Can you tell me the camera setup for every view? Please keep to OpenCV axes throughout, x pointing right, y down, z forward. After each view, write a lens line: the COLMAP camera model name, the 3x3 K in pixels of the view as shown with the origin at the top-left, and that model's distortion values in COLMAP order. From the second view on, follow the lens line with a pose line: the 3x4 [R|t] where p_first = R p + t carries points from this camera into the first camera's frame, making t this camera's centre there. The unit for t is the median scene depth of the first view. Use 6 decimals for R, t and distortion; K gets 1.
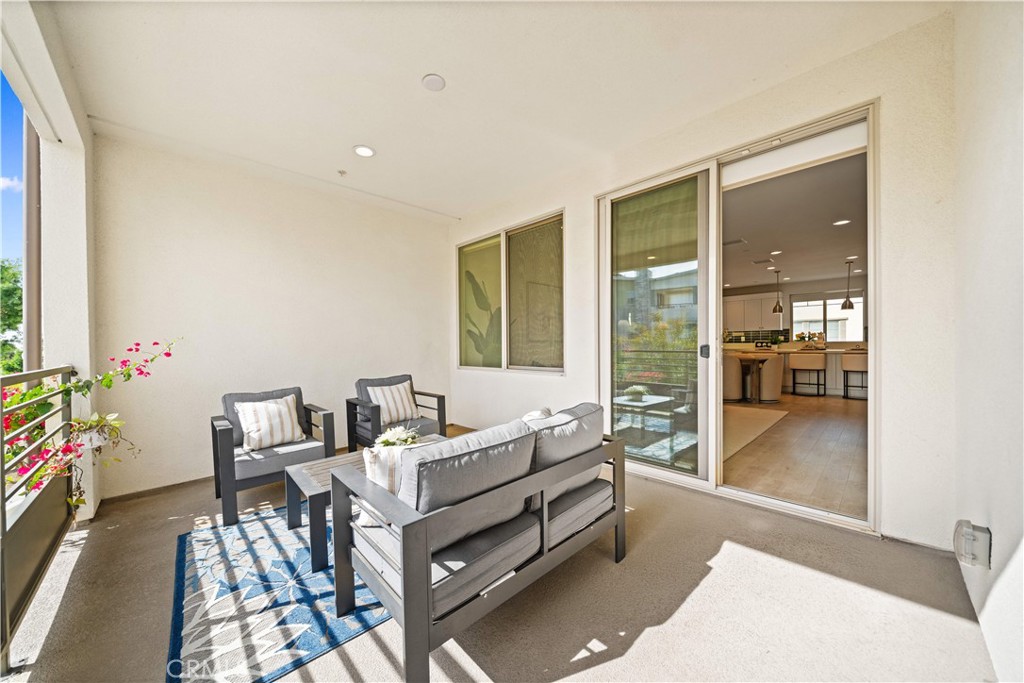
lens RADIAL K [[359.2, 0, 508.3], [0, 359.2, 348.2], [0, 0, 1]] dist [0.000221, 0.000007]
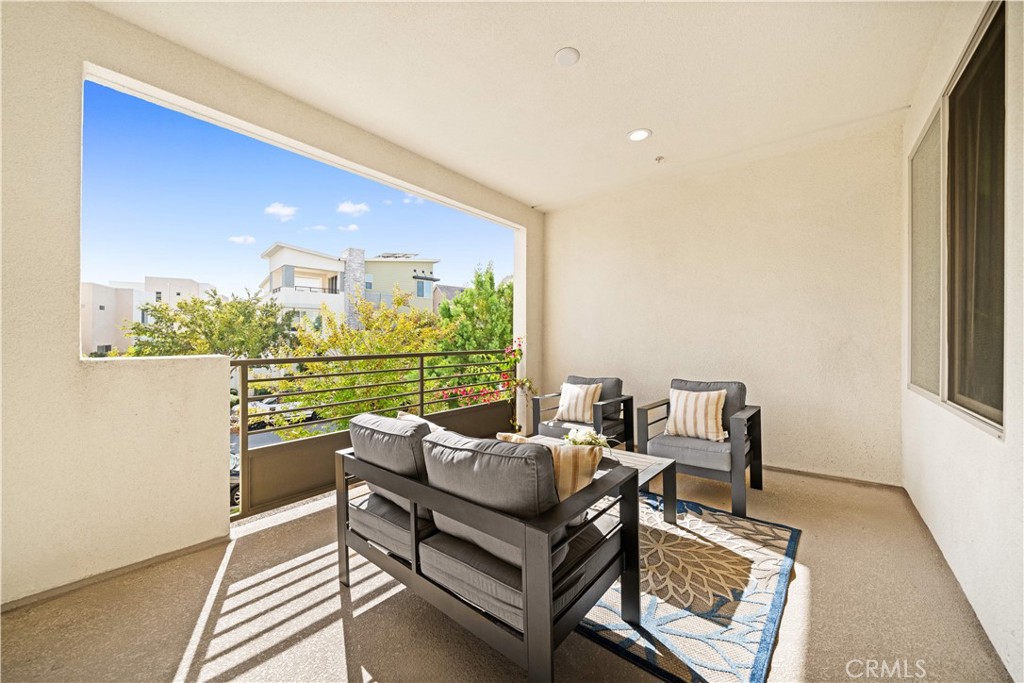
lens RADIAL K [[379.2, 0, 509.6], [0, 379.2, 336.9], [0, 0, 1]] dist [-0.001755, -0.000030]
pose [[0.118029, 0.008835, -0.992971, 0.692070], [-0.010527, 0.999915, 0.007645, -0.031365], [0.992954, 0.009551, 0.118112, 0.700439]]
